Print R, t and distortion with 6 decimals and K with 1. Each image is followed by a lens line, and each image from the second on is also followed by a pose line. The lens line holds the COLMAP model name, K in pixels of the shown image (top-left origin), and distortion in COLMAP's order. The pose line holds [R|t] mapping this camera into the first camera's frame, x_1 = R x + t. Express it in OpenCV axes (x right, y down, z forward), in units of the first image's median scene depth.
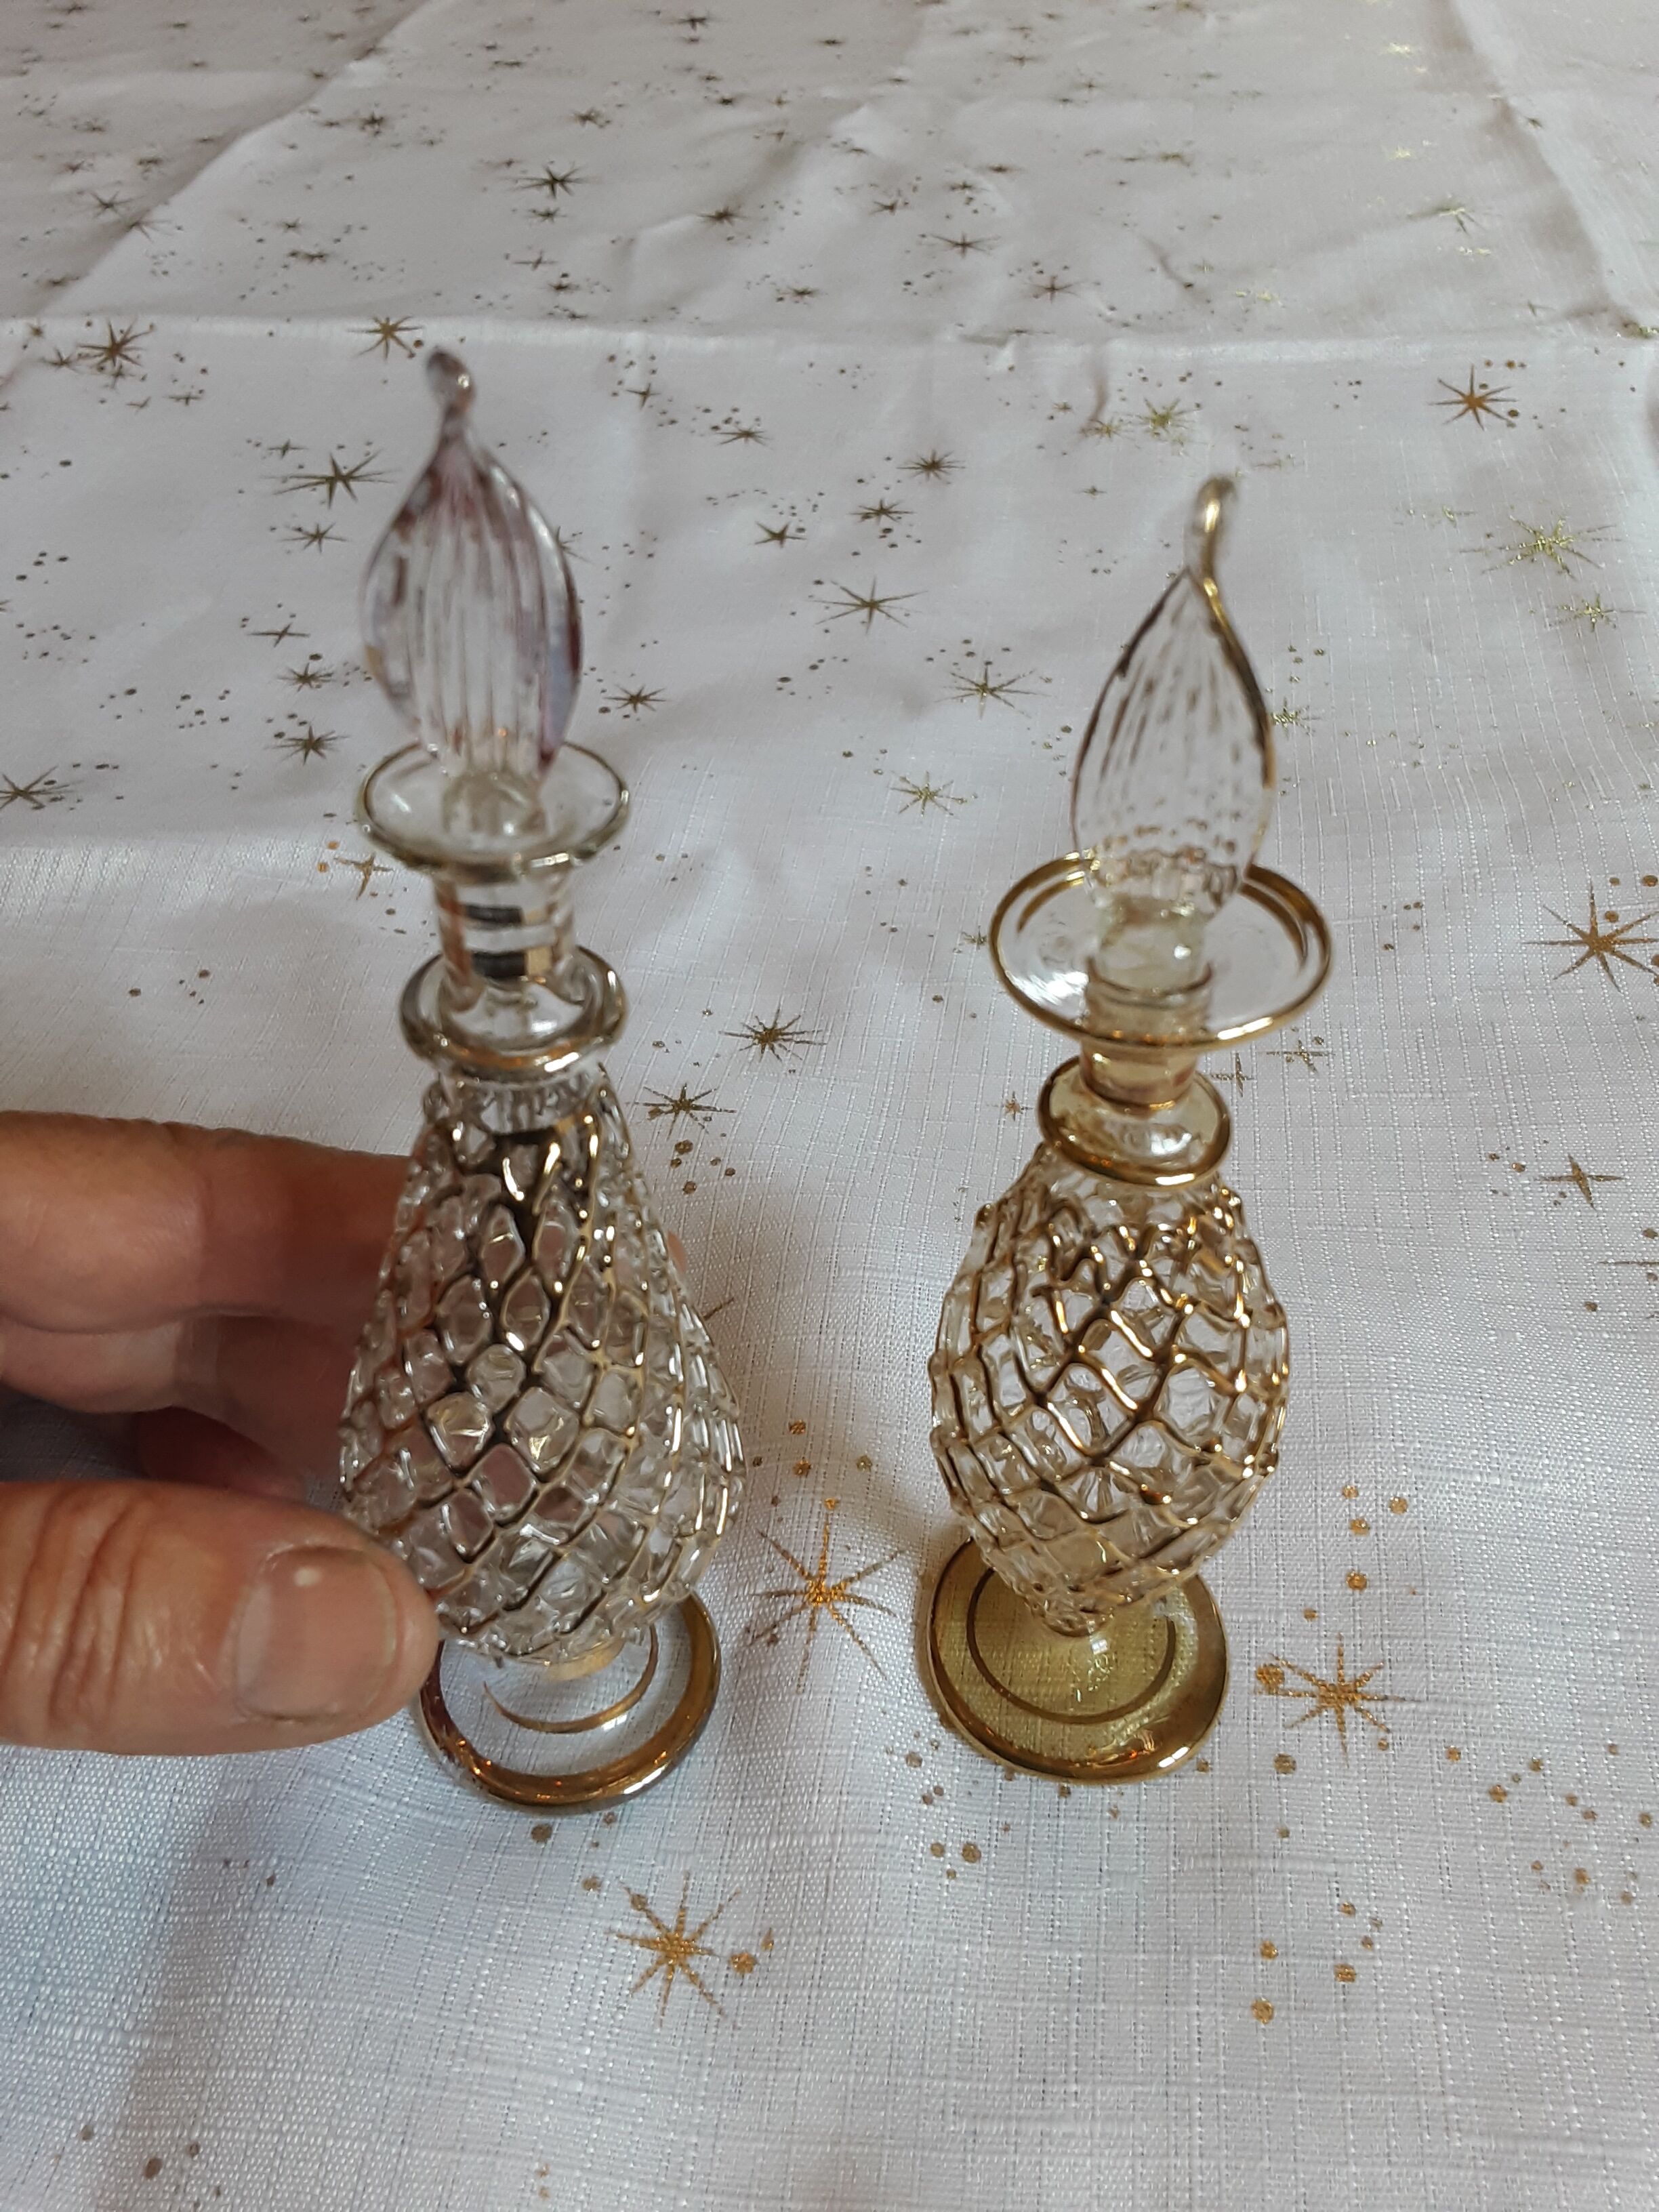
lens RADIAL K [[1855.9, 0, 819.1], [0, 1855.9, 1106.2], [0, 0, 1]] dist [0.141399, -0.268677]
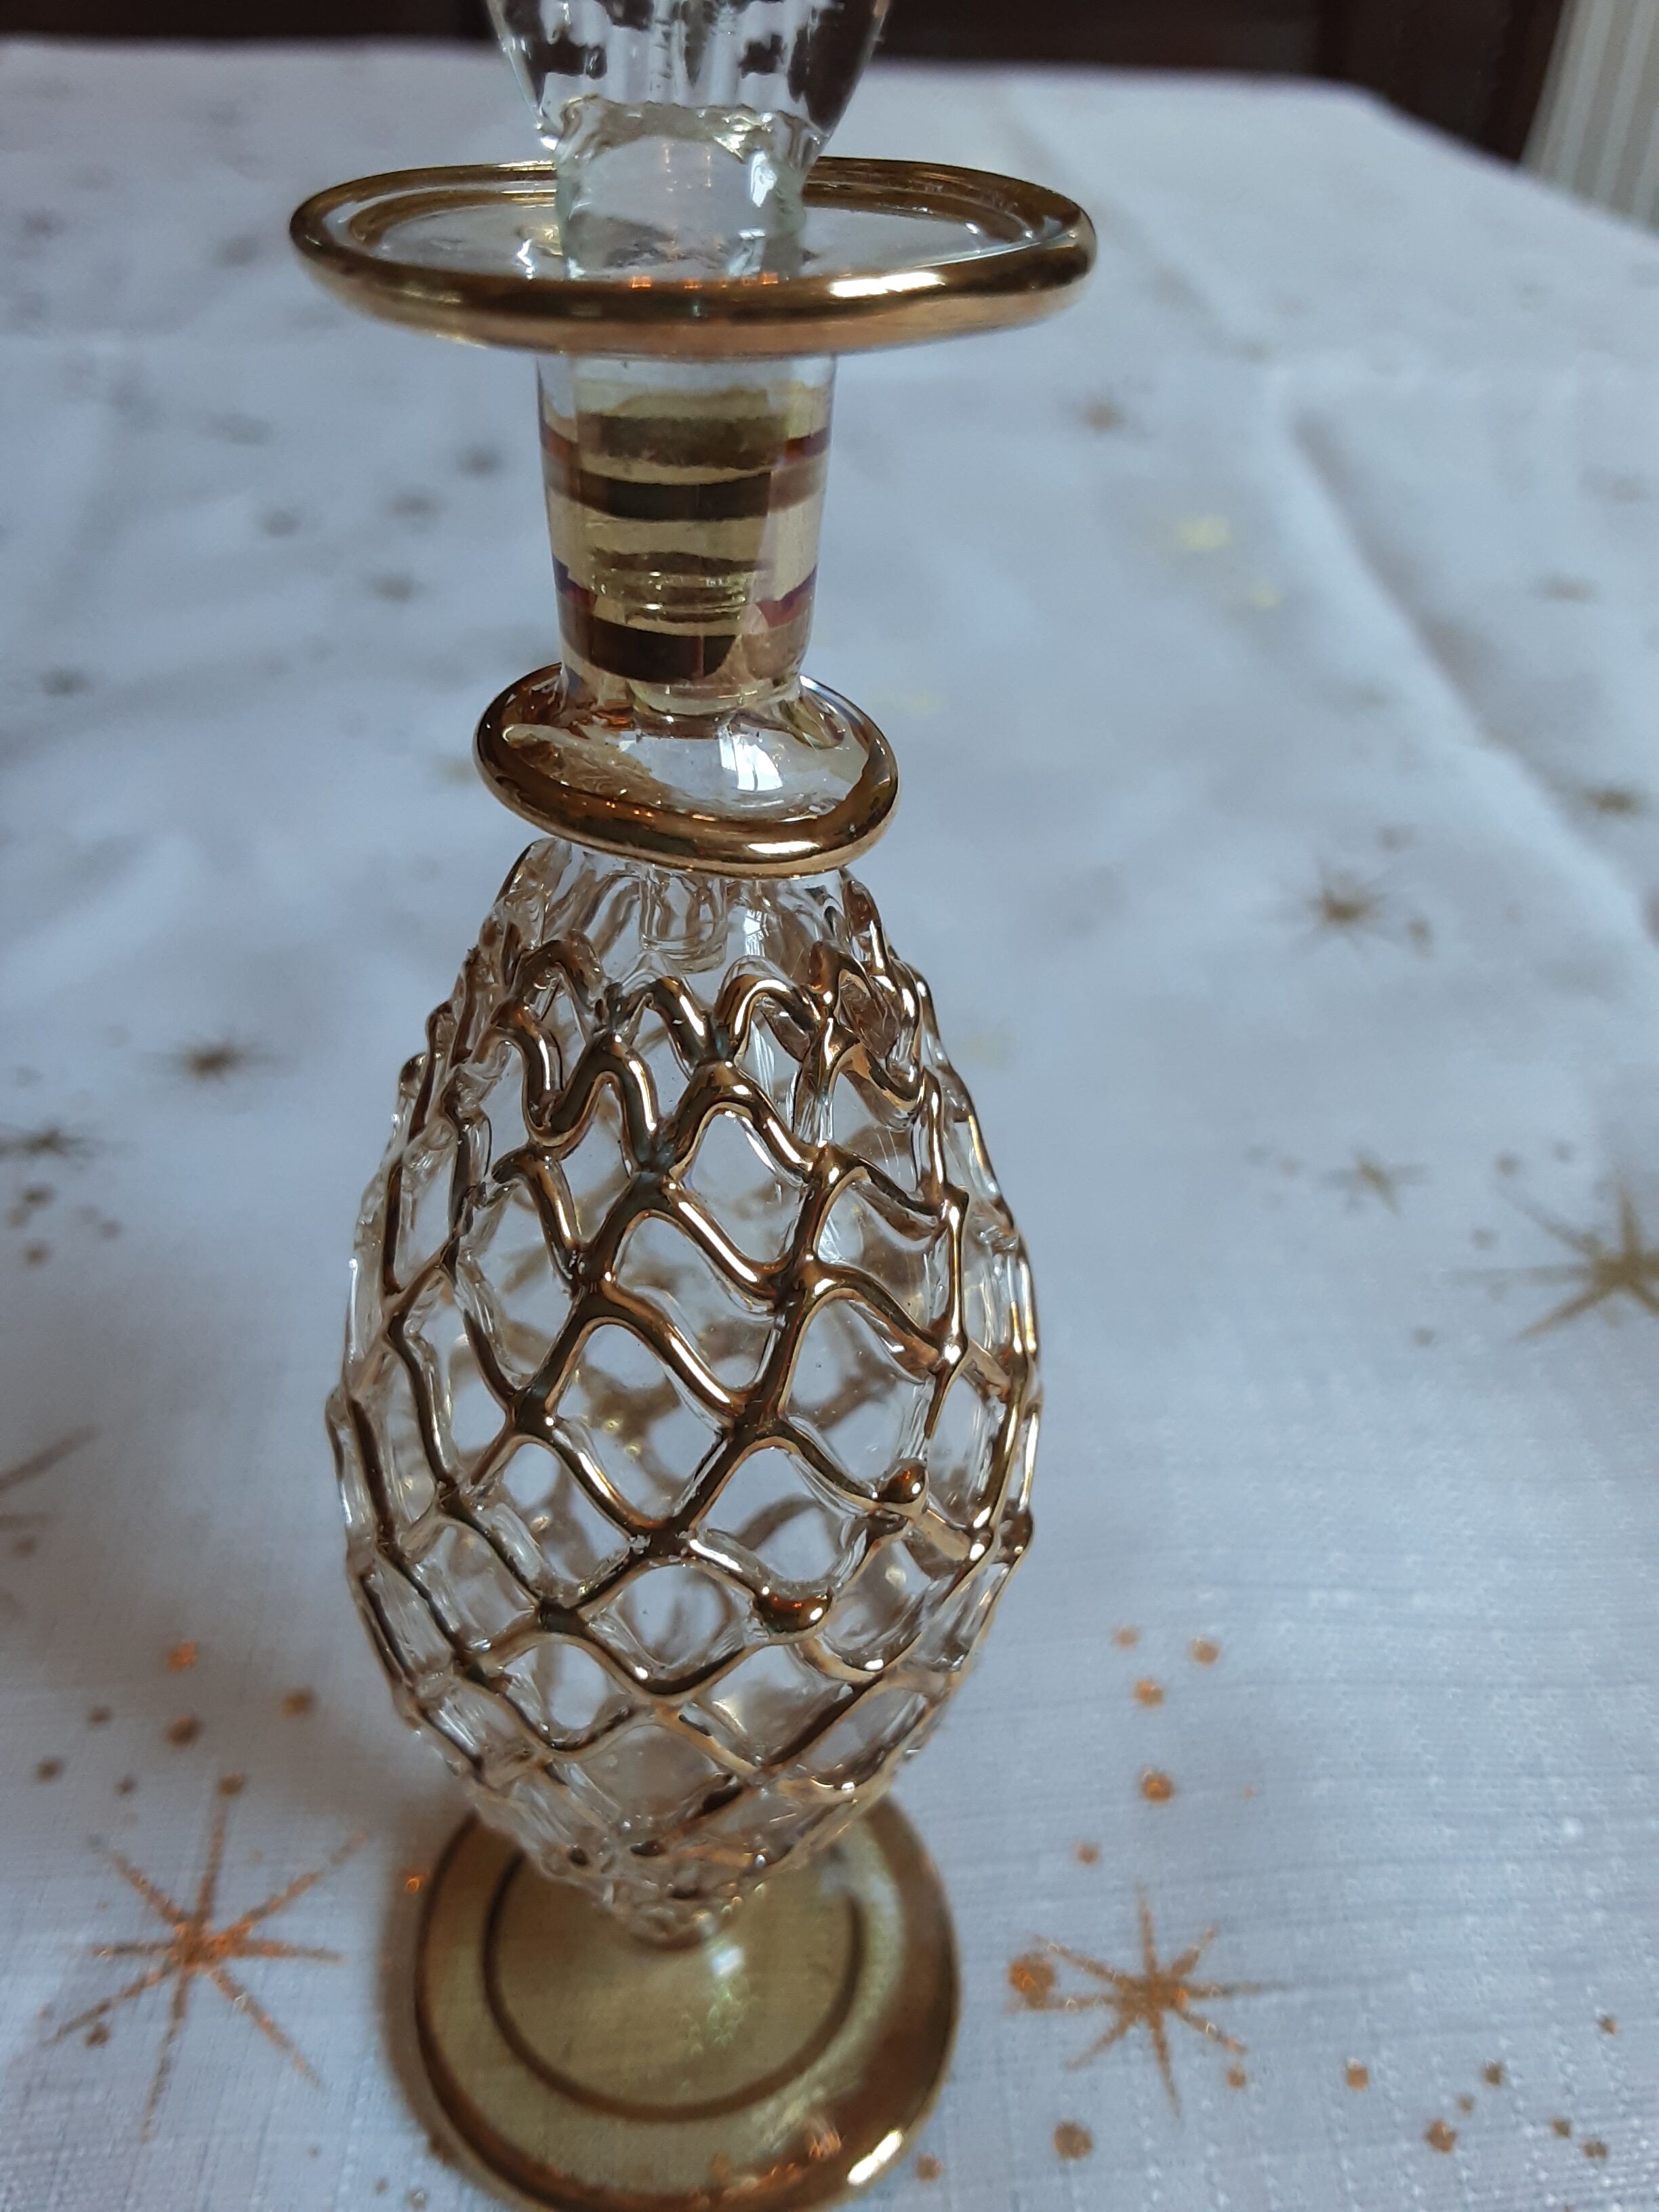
lens RADIAL K [[1842.7, 0, 834.5], [0, 1842.7, 1134.1], [0, 0, 1]] dist [0.137775, -0.270163]
pose [[0.980709, -0.044242, 0.190401, 0.093433], [0.069397, 0.989402, -0.127546, 0.130850], [-0.182740, 0.138299, 0.973386, 0.465354]]
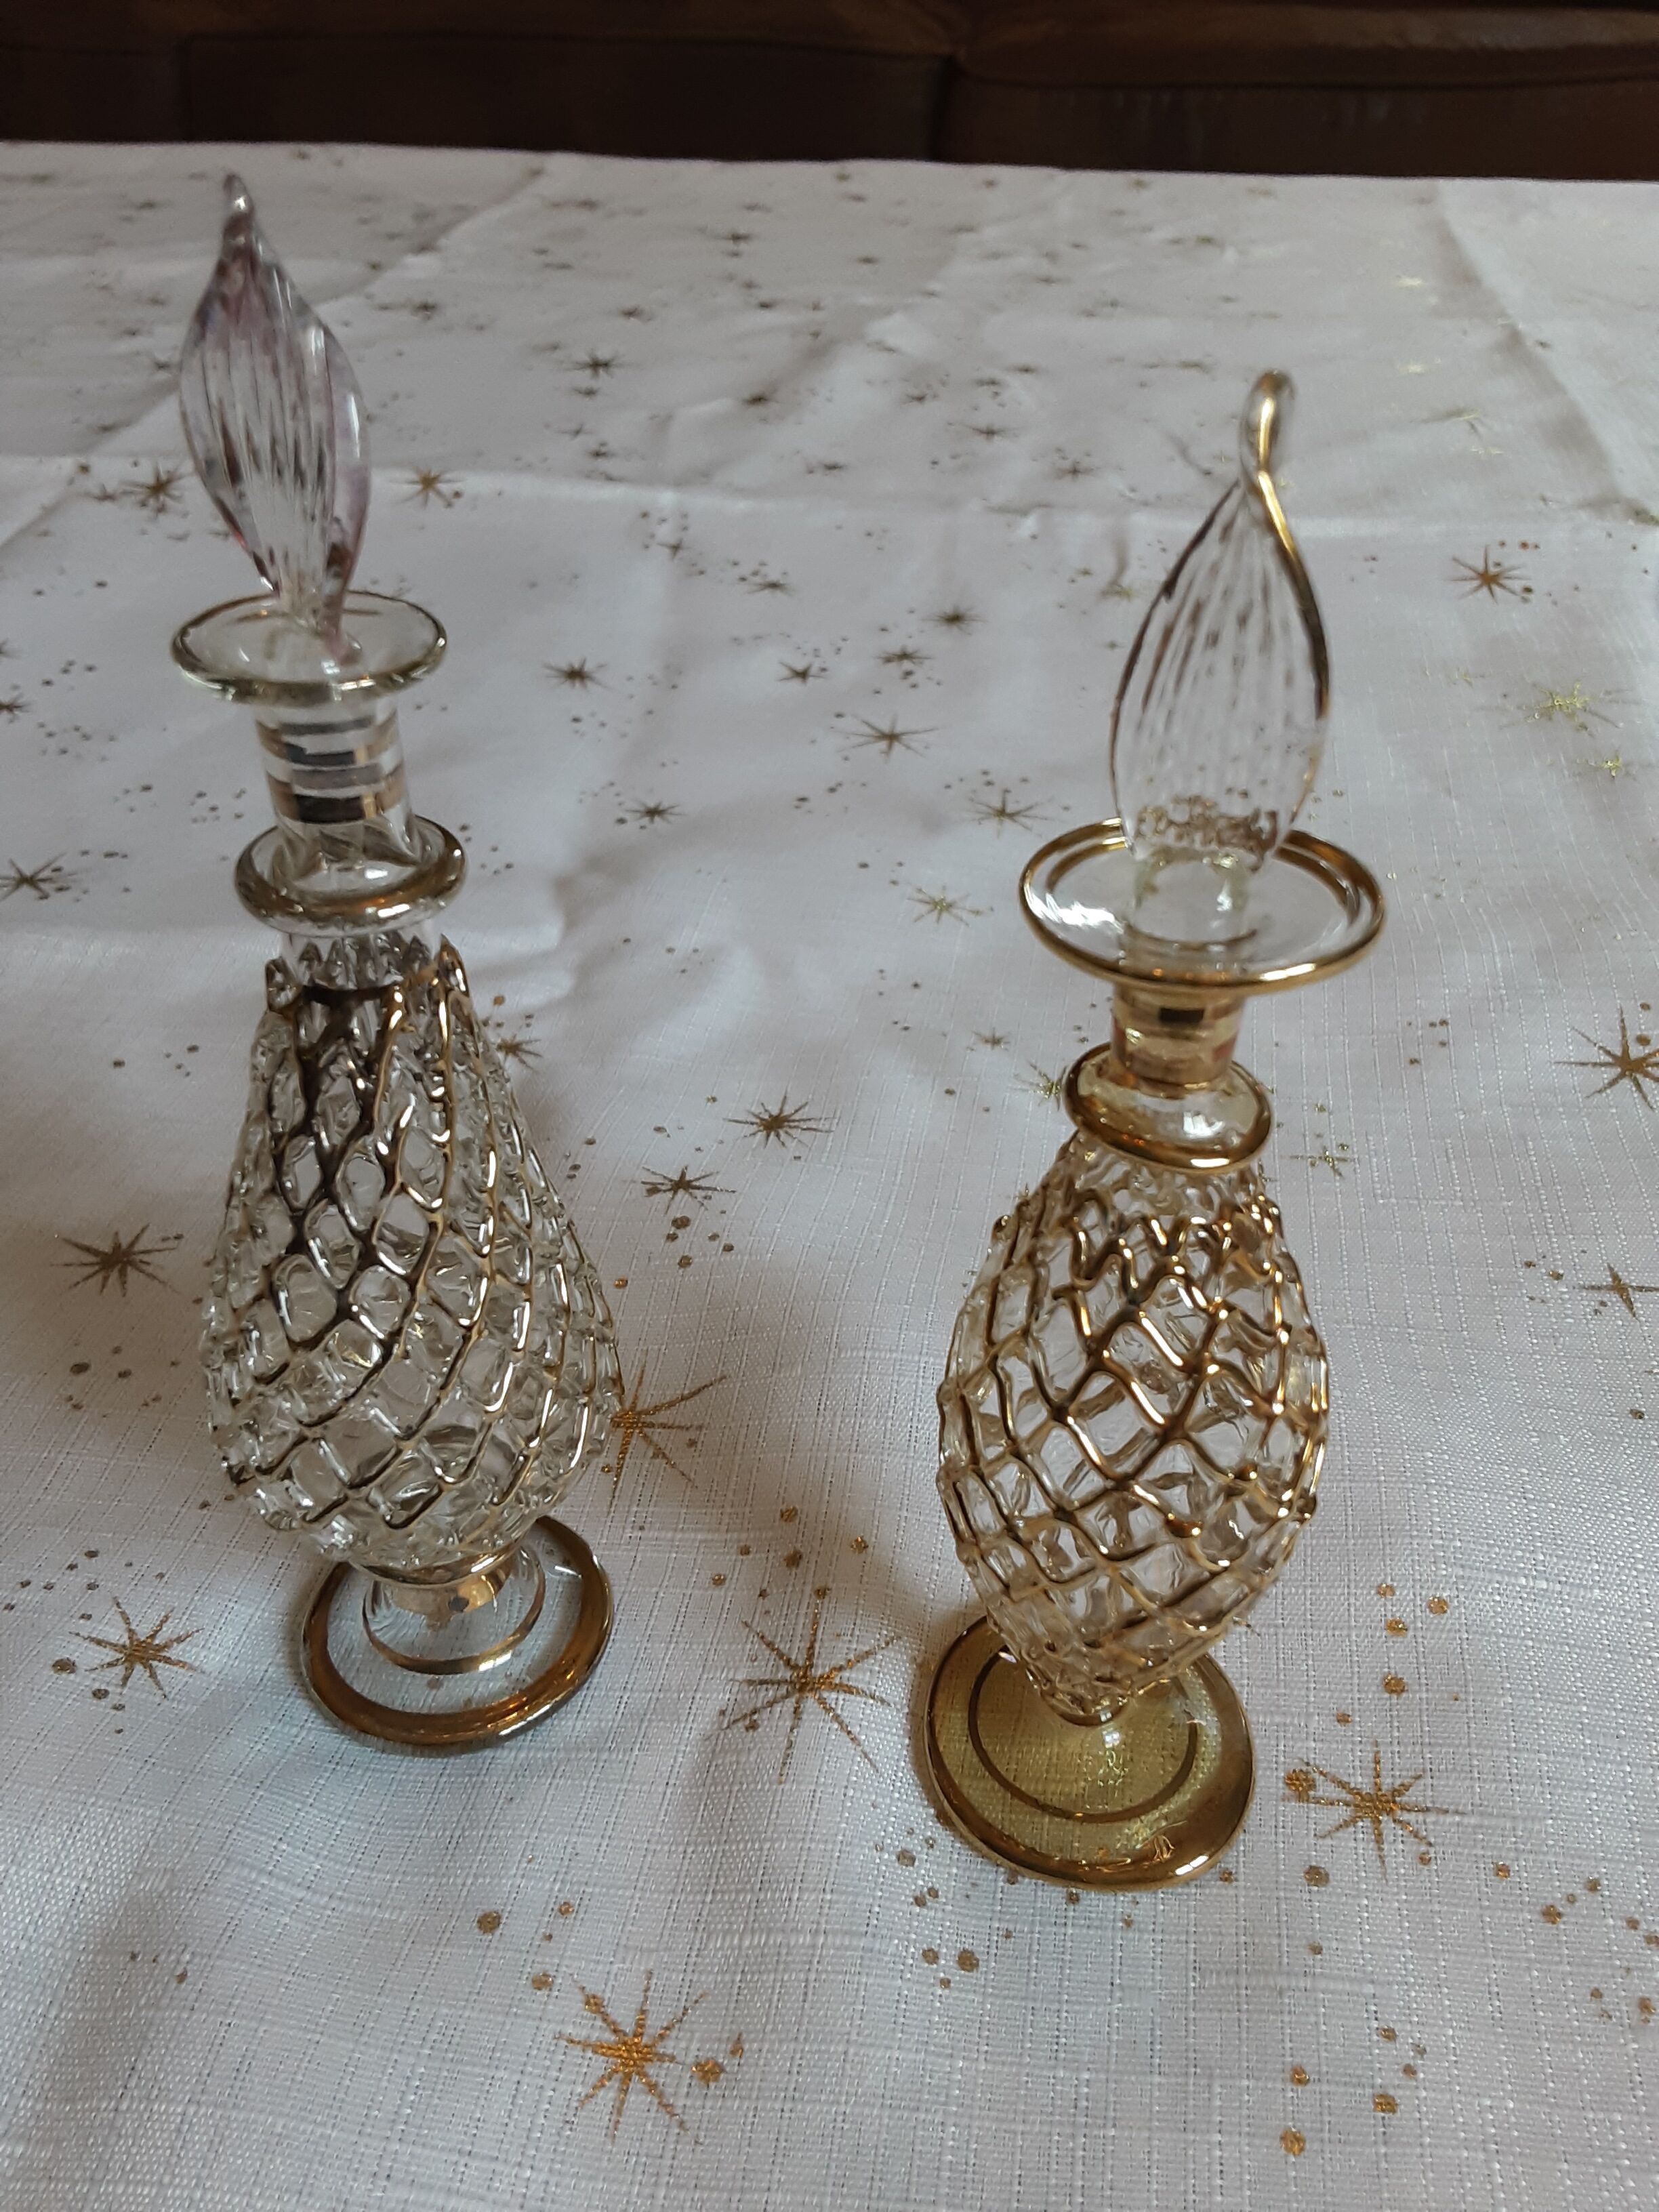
lens RADIAL K [[1855.9, 0, 819.1], [0, 1855.9, 1106.2], [0, 0, 1]] dist [0.141399, -0.268677]
pose [[0.999321, 0.036793, -0.001899, -0.003123], [-0.036744, 0.991612, -0.123916, 0.107367], [-0.002676, 0.123901, 0.992291, 0.059571]]
